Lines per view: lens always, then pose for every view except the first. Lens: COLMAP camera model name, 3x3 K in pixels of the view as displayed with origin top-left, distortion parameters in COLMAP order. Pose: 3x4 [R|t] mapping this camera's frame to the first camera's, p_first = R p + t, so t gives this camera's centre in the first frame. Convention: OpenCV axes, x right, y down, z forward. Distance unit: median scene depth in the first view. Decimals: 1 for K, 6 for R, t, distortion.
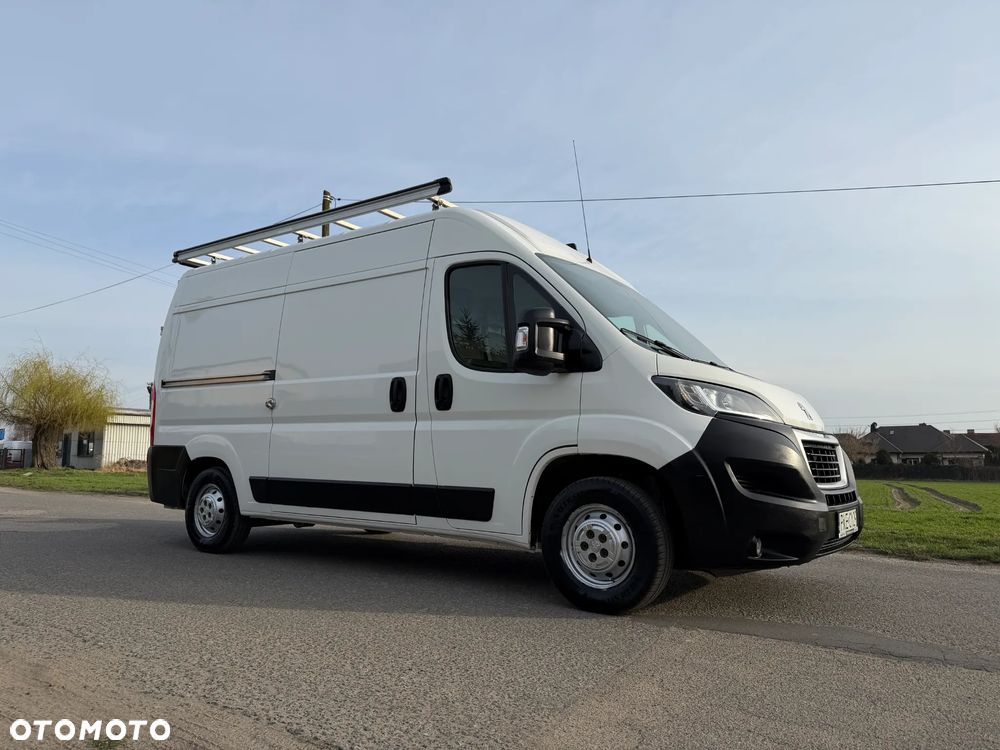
lens RADIAL K [[714.6, 0, 500.0], [0, 714.6, 375.0], [0, 0, 1]] dist [0.041237, -0.054497]
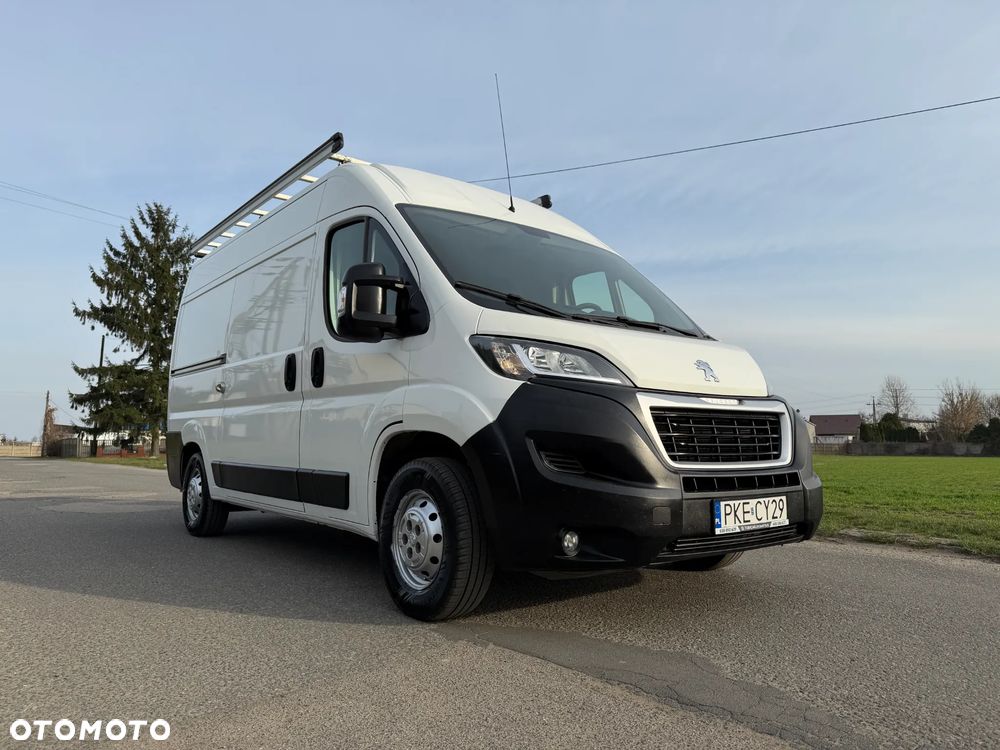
lens RADIAL K [[716.3, 0, 498.5], [0, 716.3, 360.9], [0, 0, 1]] dist [0.030831, -0.041251]
pose [[0.960992, -0.047853, -0.272406, 0.455581], [0.049244, 0.998785, -0.001732, 0.033242], [0.272158, -0.011750, 0.962181, 0.204657]]
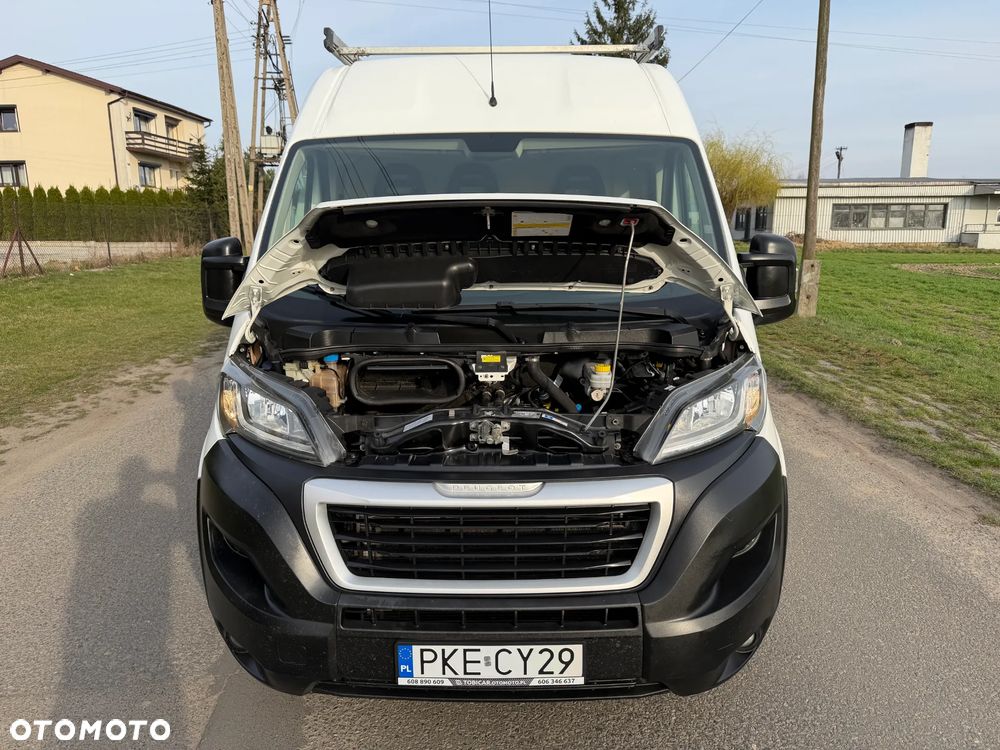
lens RADIAL K [[716.3, 0, 498.5], [0, 716.3, 360.9], [0, 0, 1]] dist [0.030831, -0.041251]
pose [[0.576024, 0.149590, -0.803628, 0.907741], [0.110600, 0.959810, 0.257938, -0.147202], [0.809916, -0.237460, 0.536329, 0.804239]]
